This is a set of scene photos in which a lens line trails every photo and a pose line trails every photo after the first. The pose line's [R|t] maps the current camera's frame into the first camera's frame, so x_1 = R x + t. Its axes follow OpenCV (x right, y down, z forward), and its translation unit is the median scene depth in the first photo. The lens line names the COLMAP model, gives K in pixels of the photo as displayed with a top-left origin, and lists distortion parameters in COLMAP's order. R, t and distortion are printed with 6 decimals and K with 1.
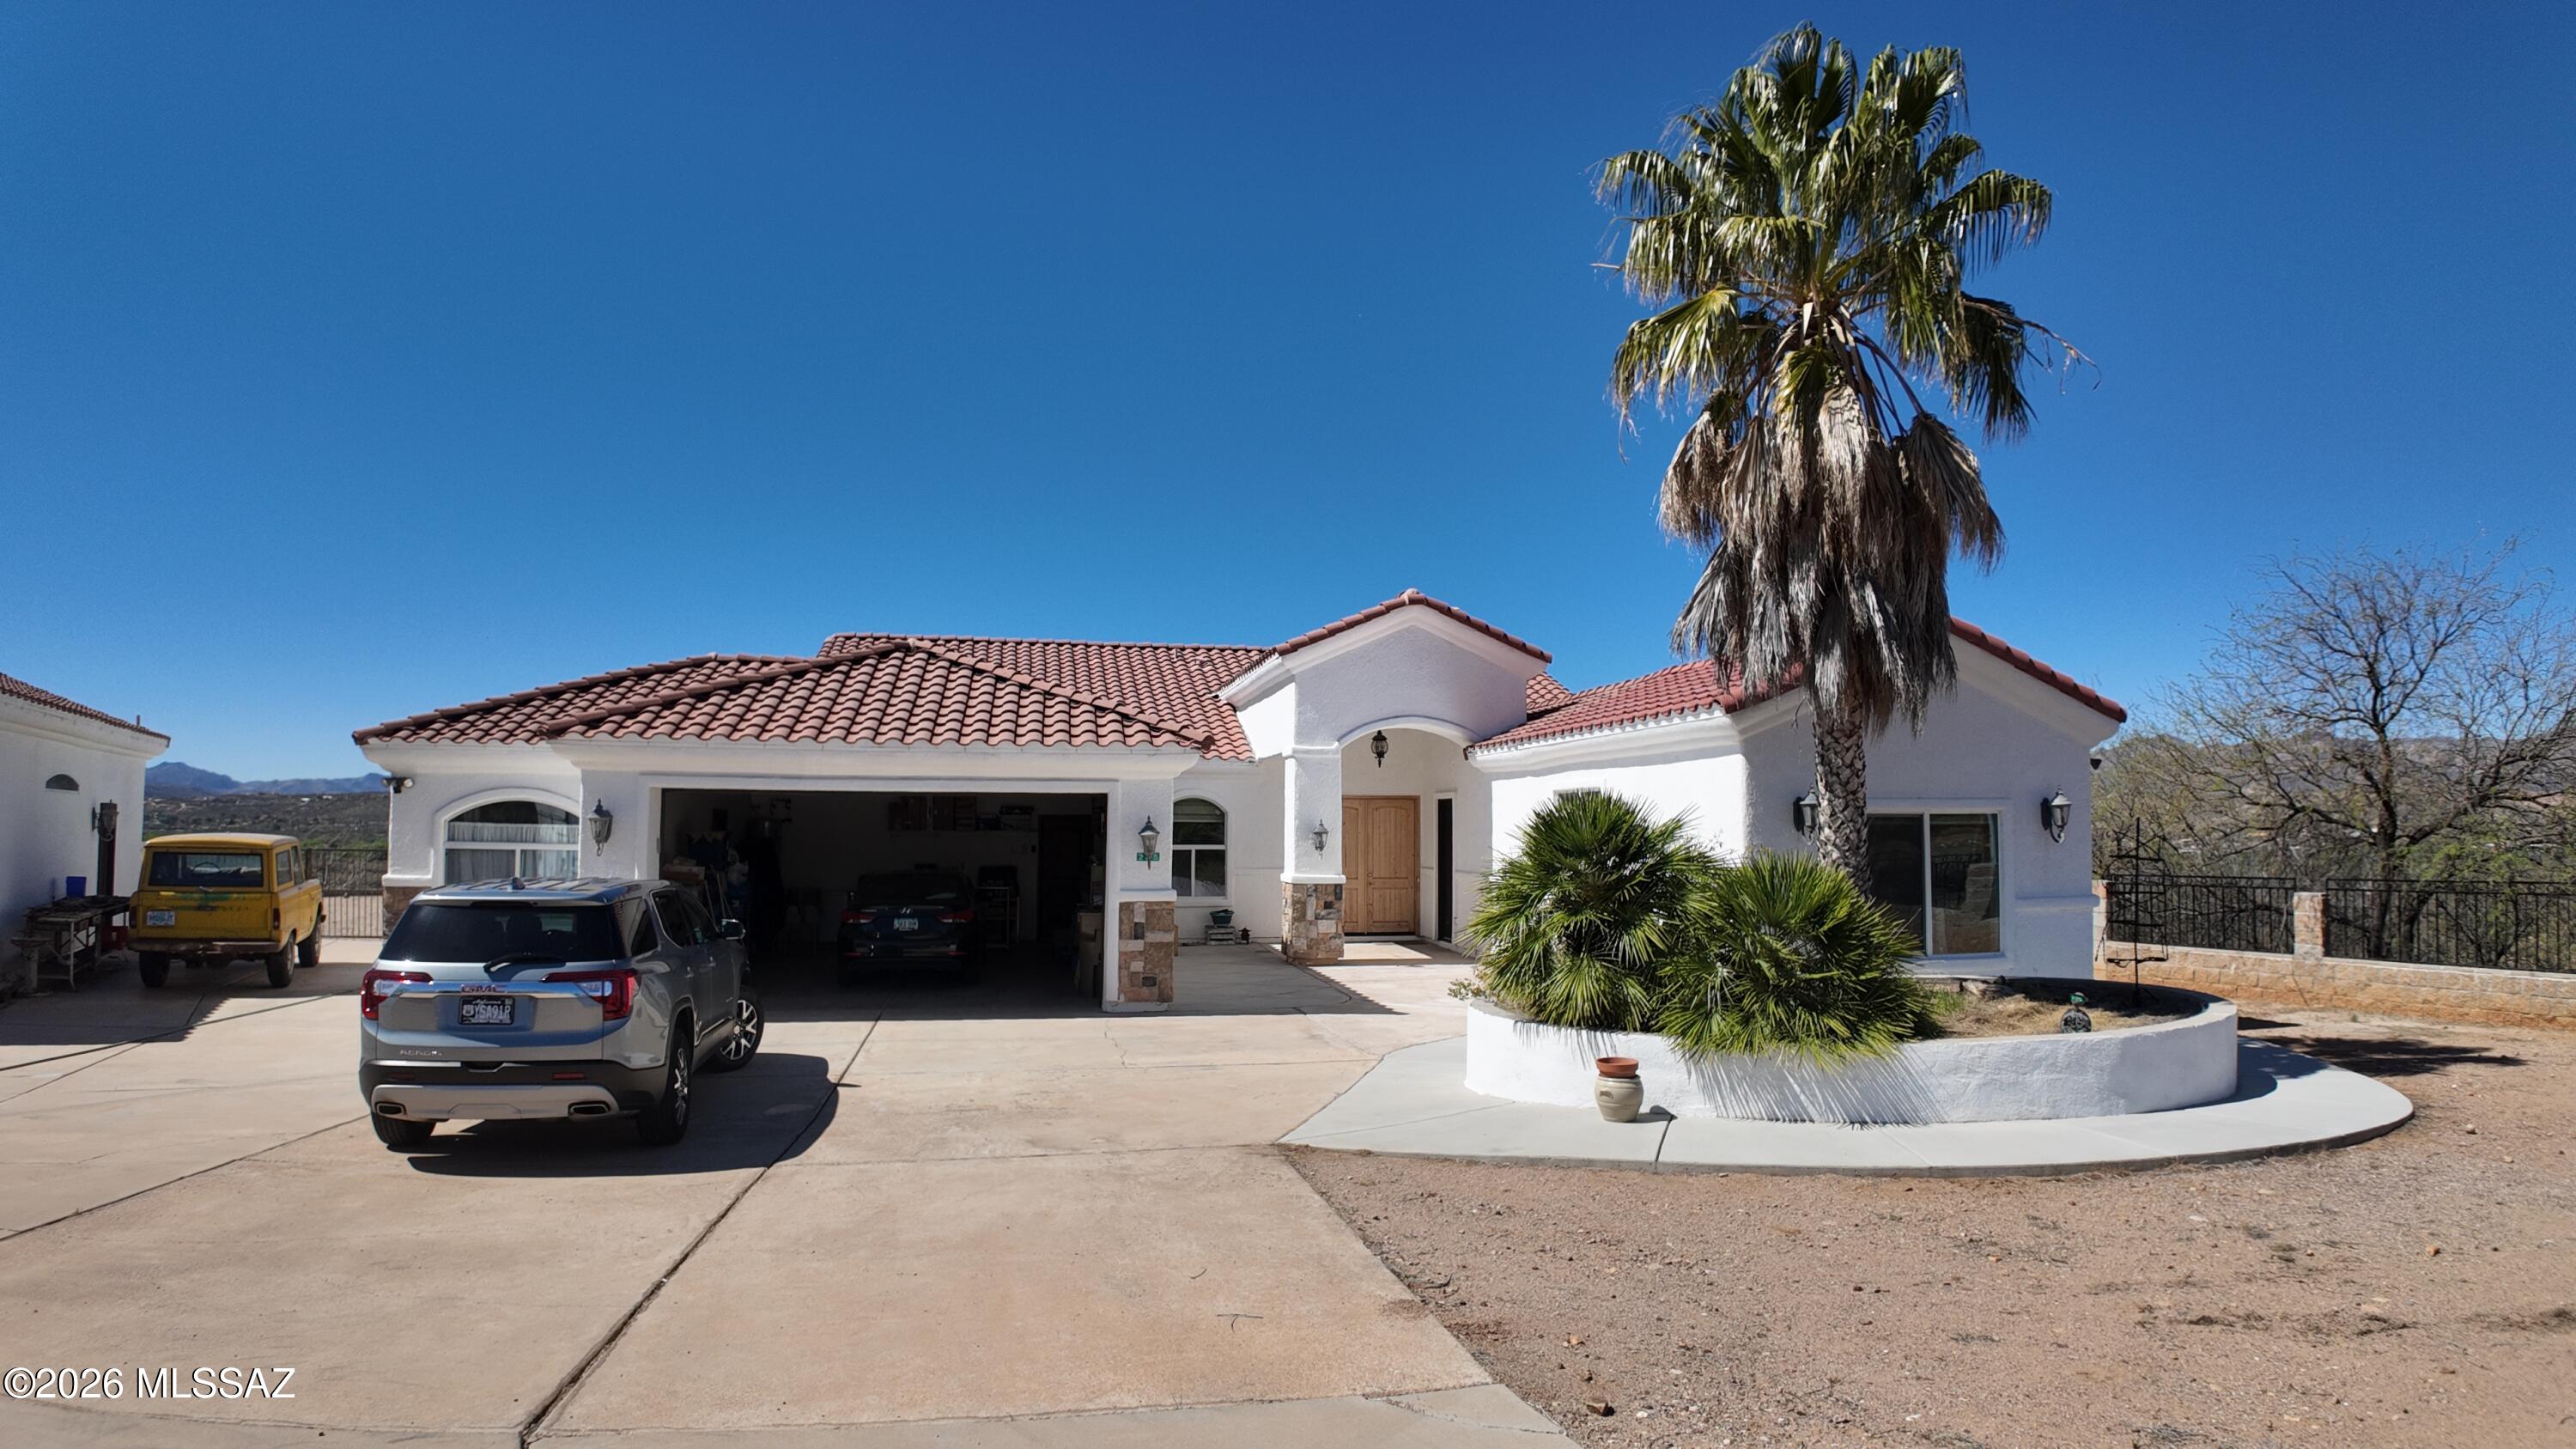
lens RADIAL K [[1362.5, 0, 1326.0], [0, 1362.5, 727.1], [0, 0, 1]] dist [-0.093988, -0.015816]
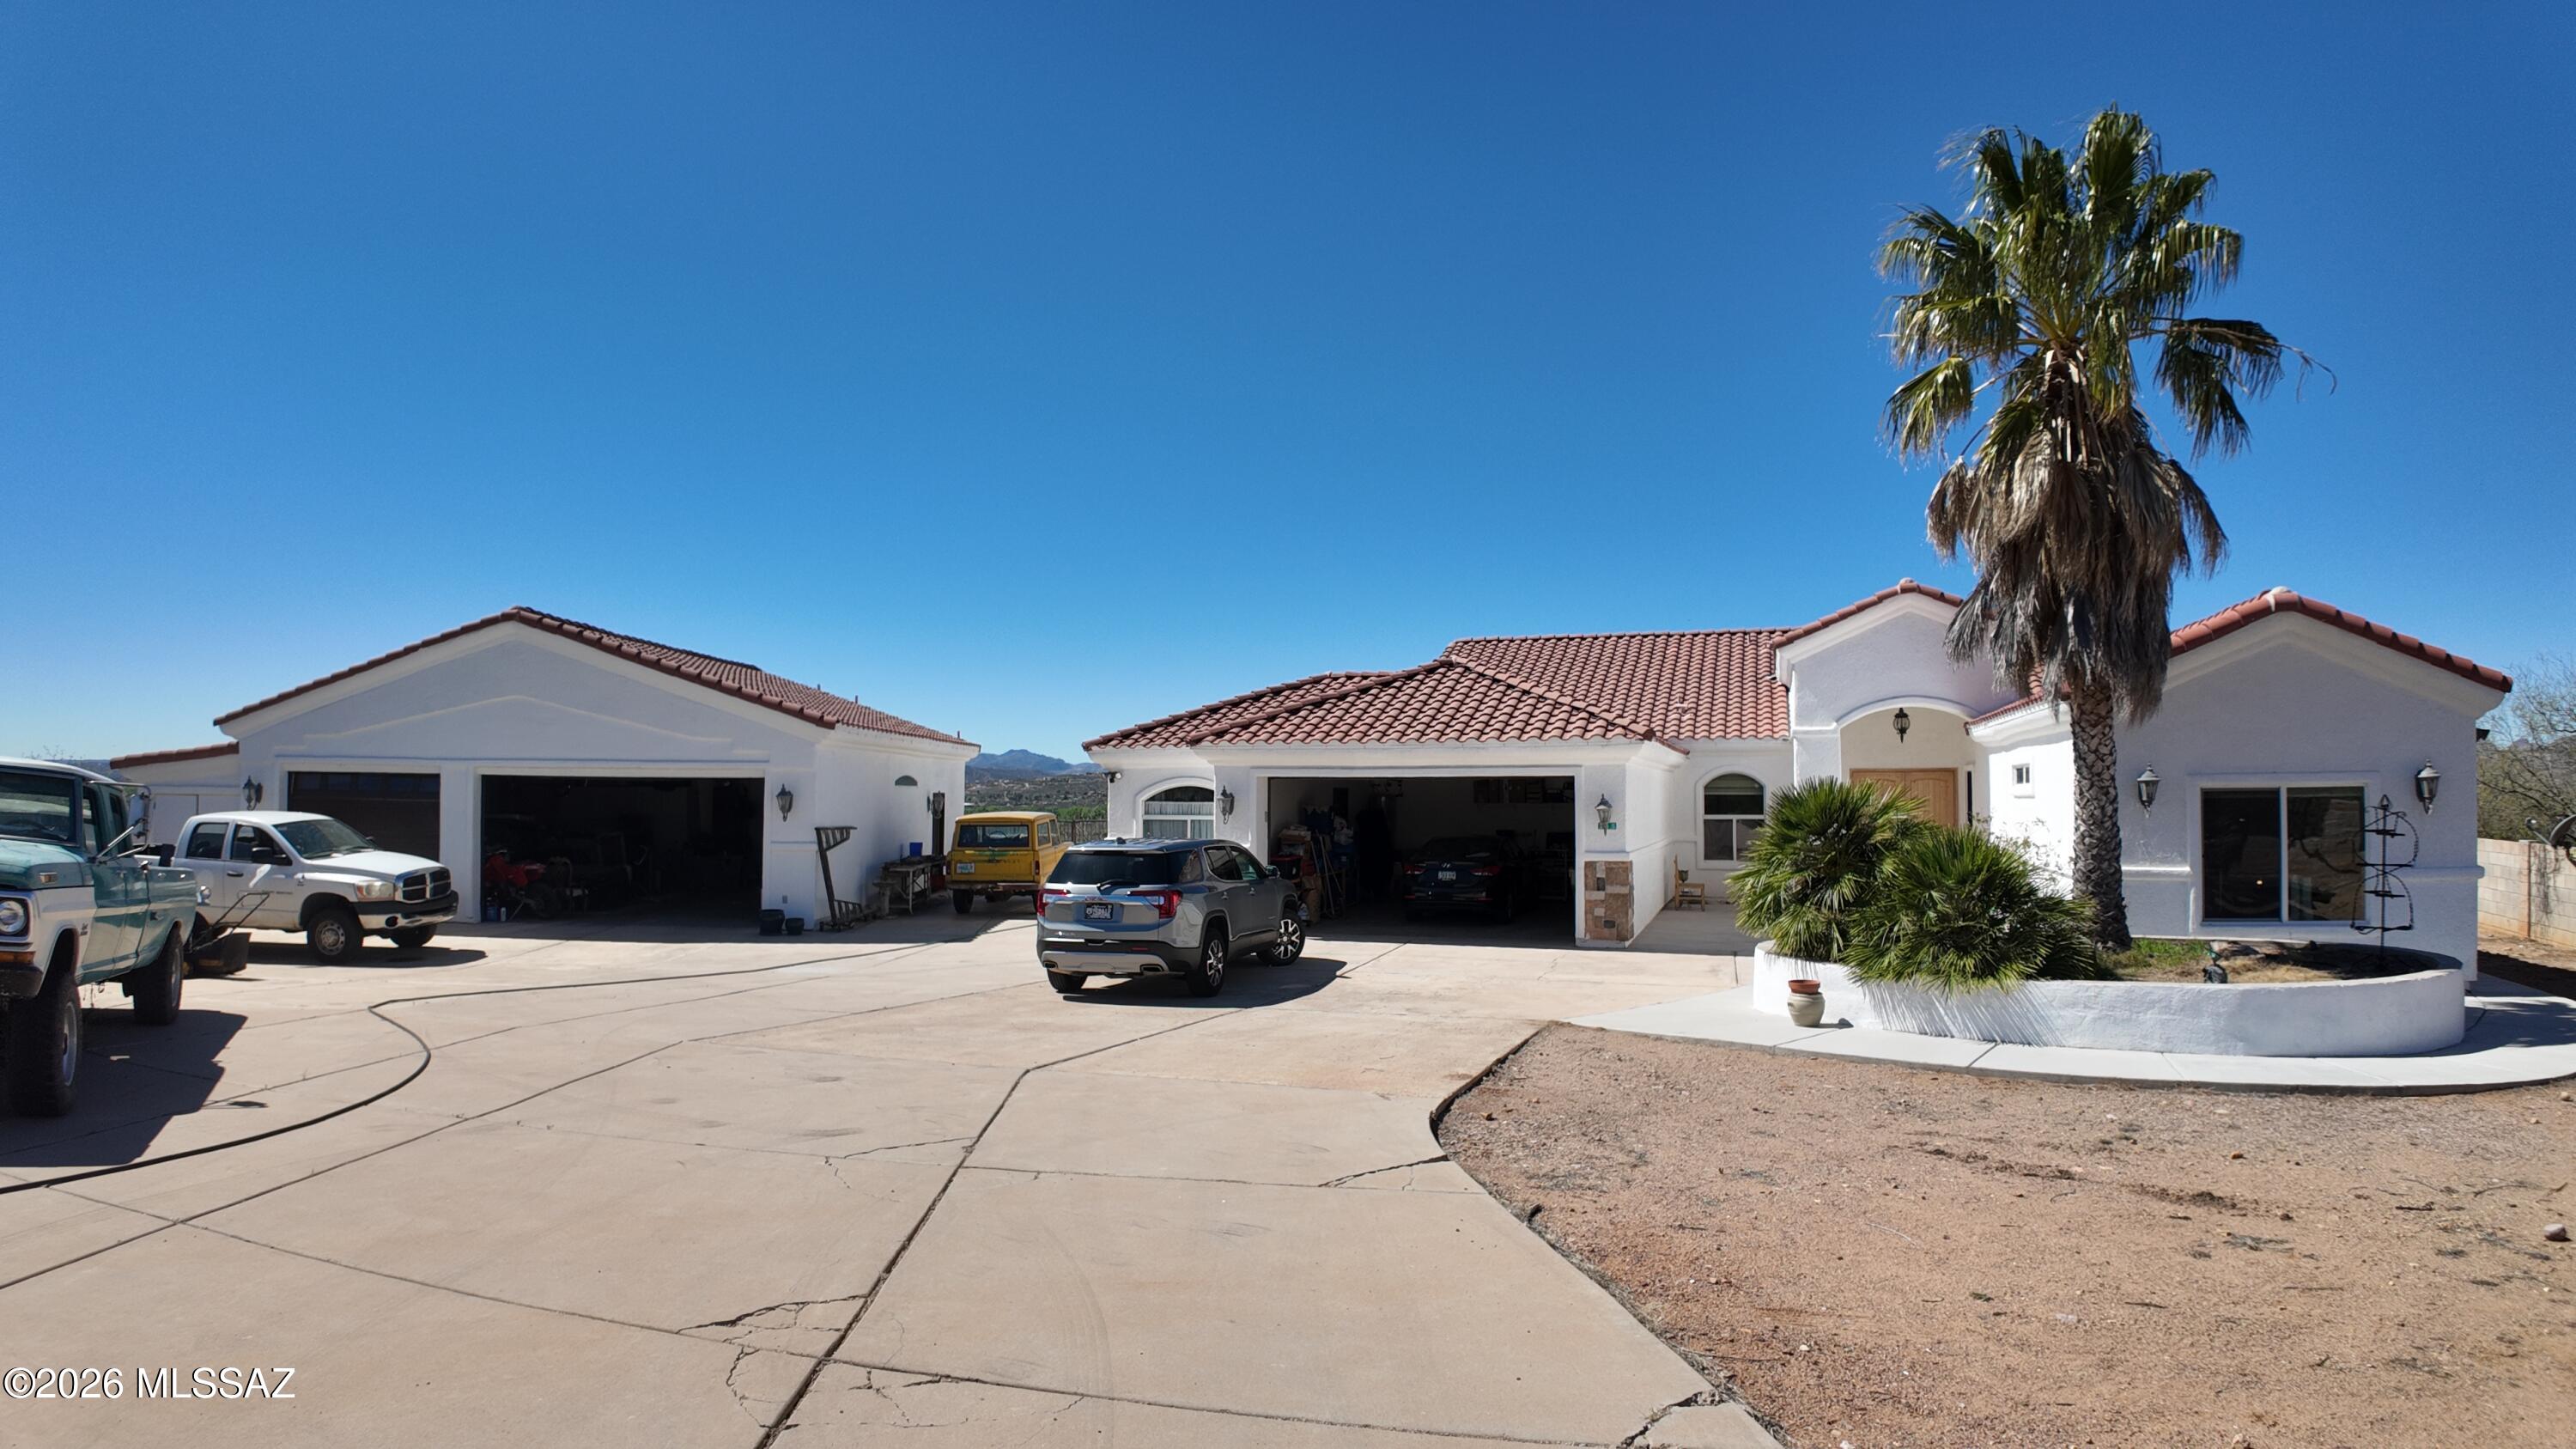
lens RADIAL K [[1362.5, 0, 1312.7], [0, 1362.5, 717.4], [0, 0, 1]] dist [-0.093988, -0.015816]
pose [[0.859120, -0.031594, -0.510798, 0.282763], [0.040705, 0.999149, 0.006664, -0.025290], [0.510152, -0.026517, 0.859675, -0.226330]]
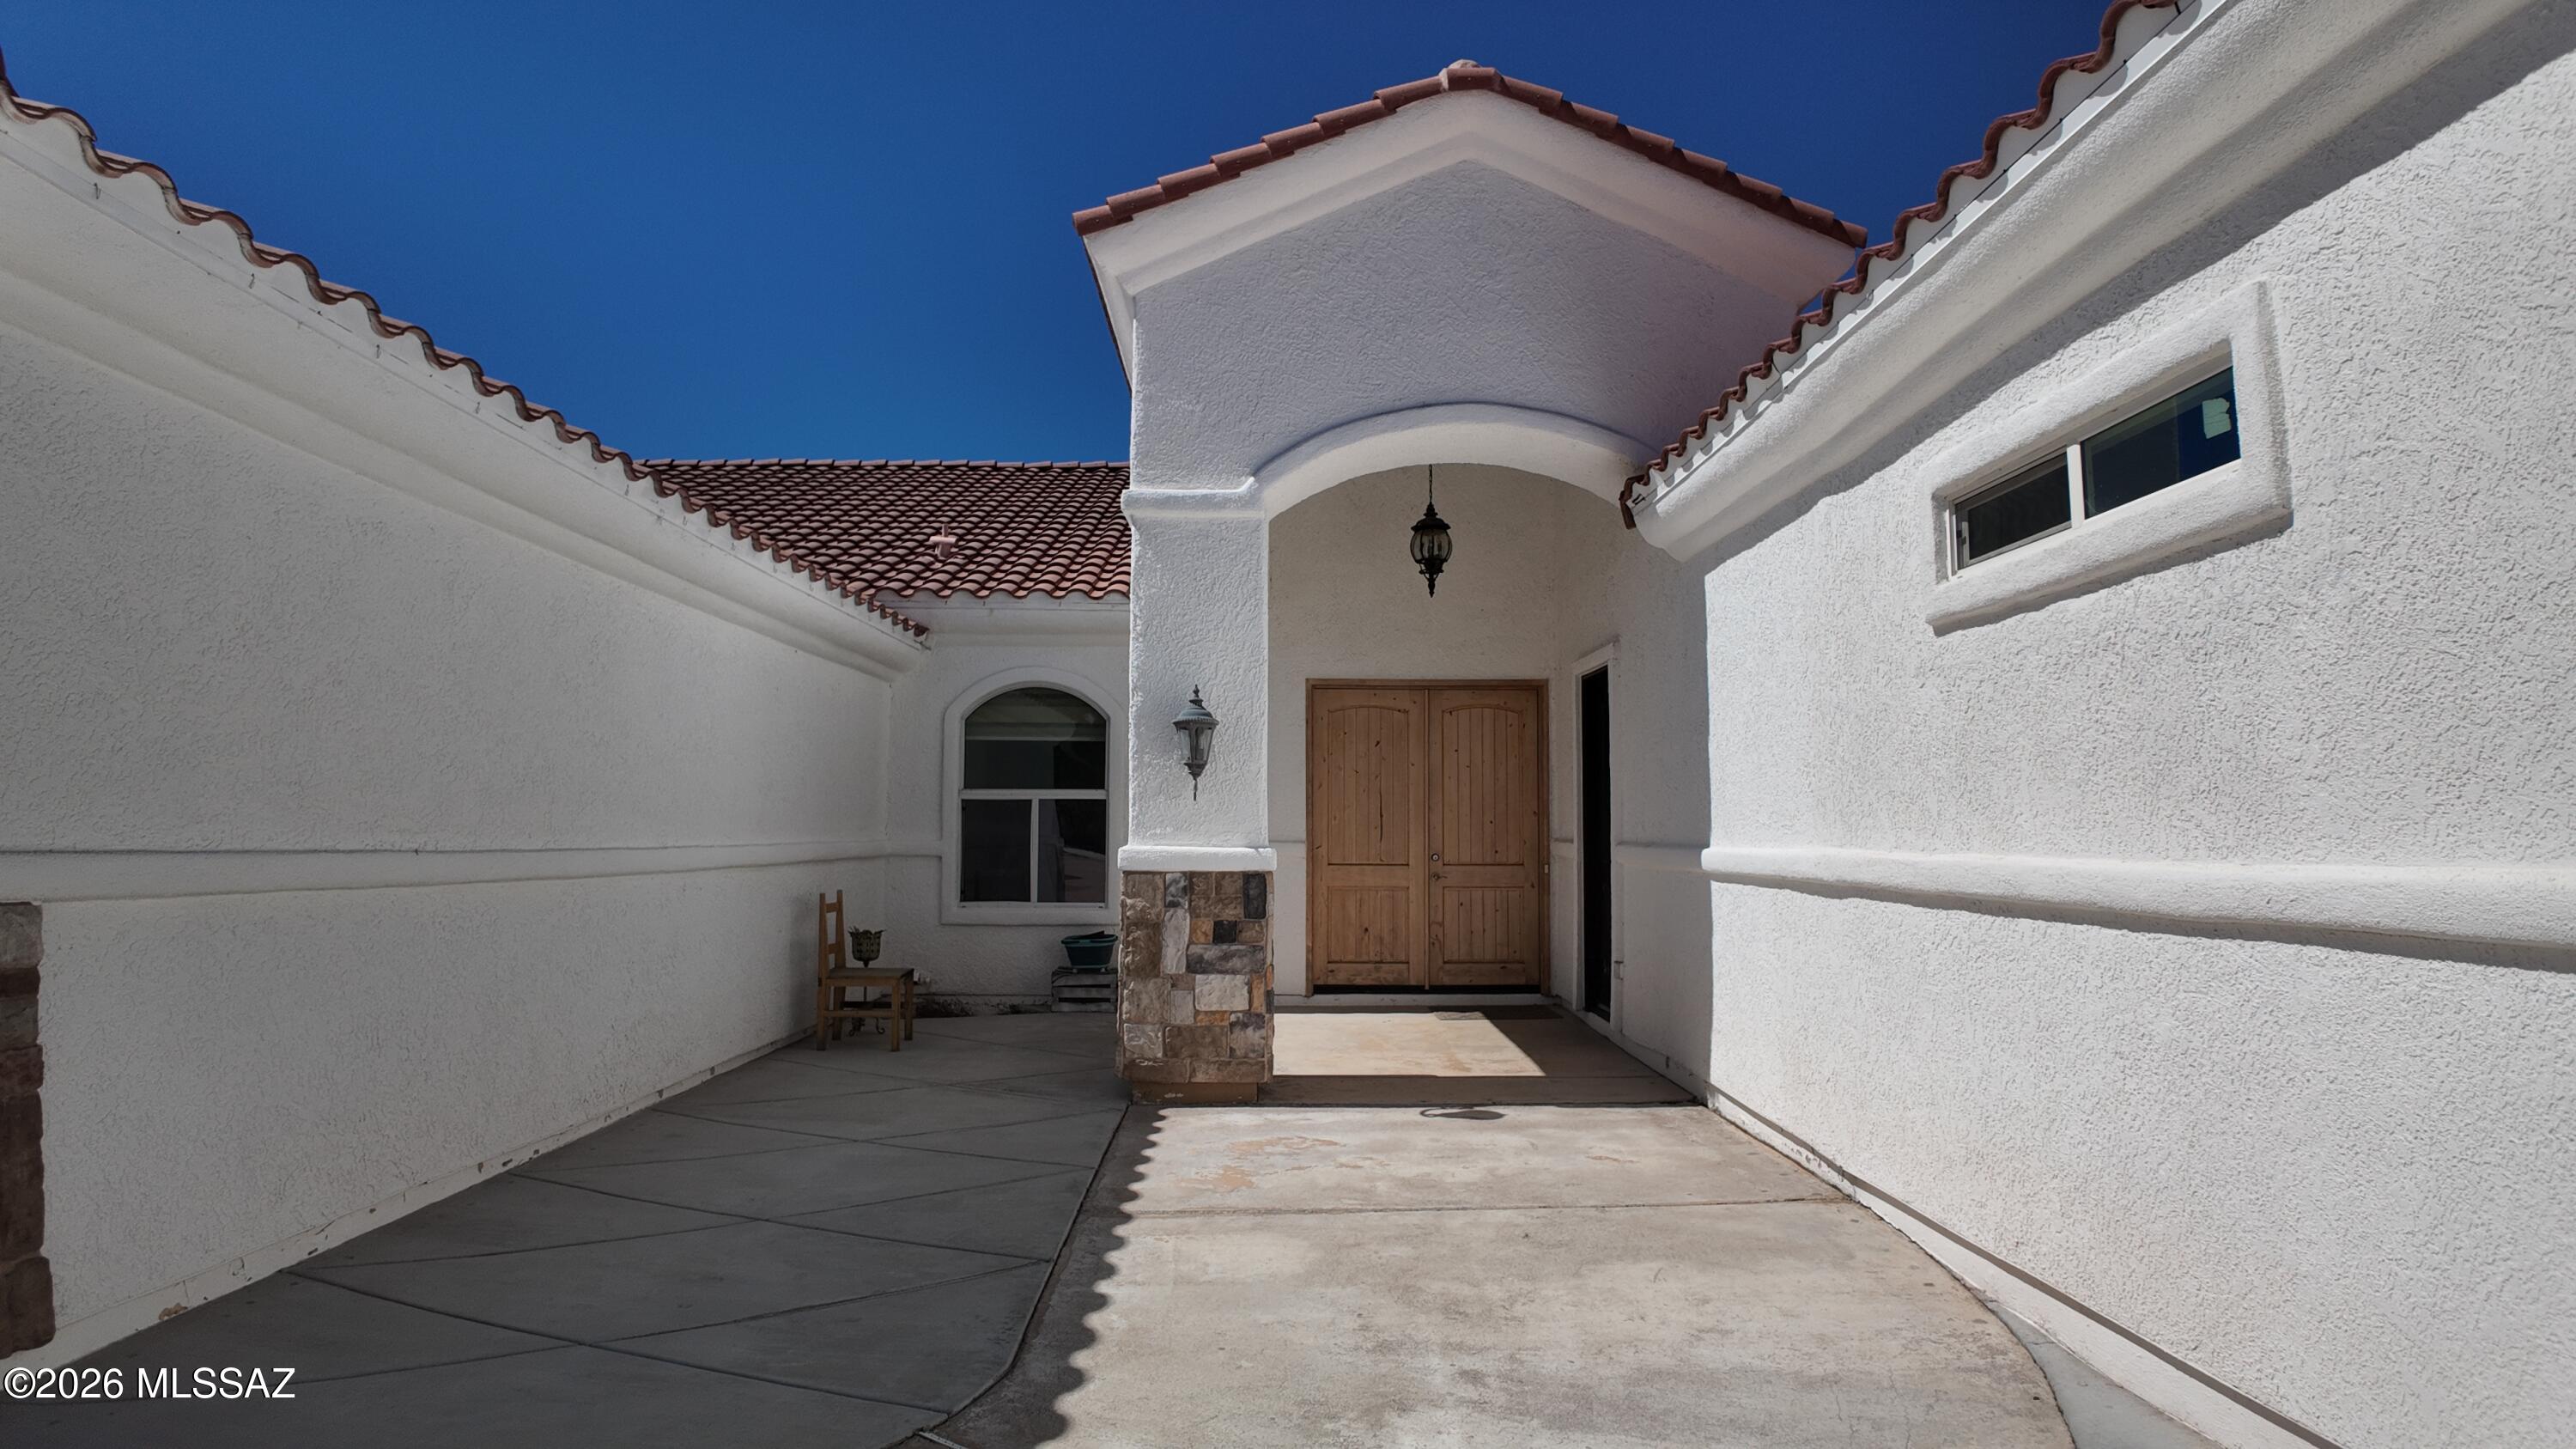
lens RADIAL K [[1362.5, 0, 1282.1], [0, 1362.5, 727.4], [0, 0, 1]] dist [-0.093988, -0.015816]
pose [[0.979921, -0.013051, -0.198957, 0.121008], [0.013301, 0.999912, -0.000076, 0.109070], [0.198941, -0.002572, 0.980008, 0.918709]]
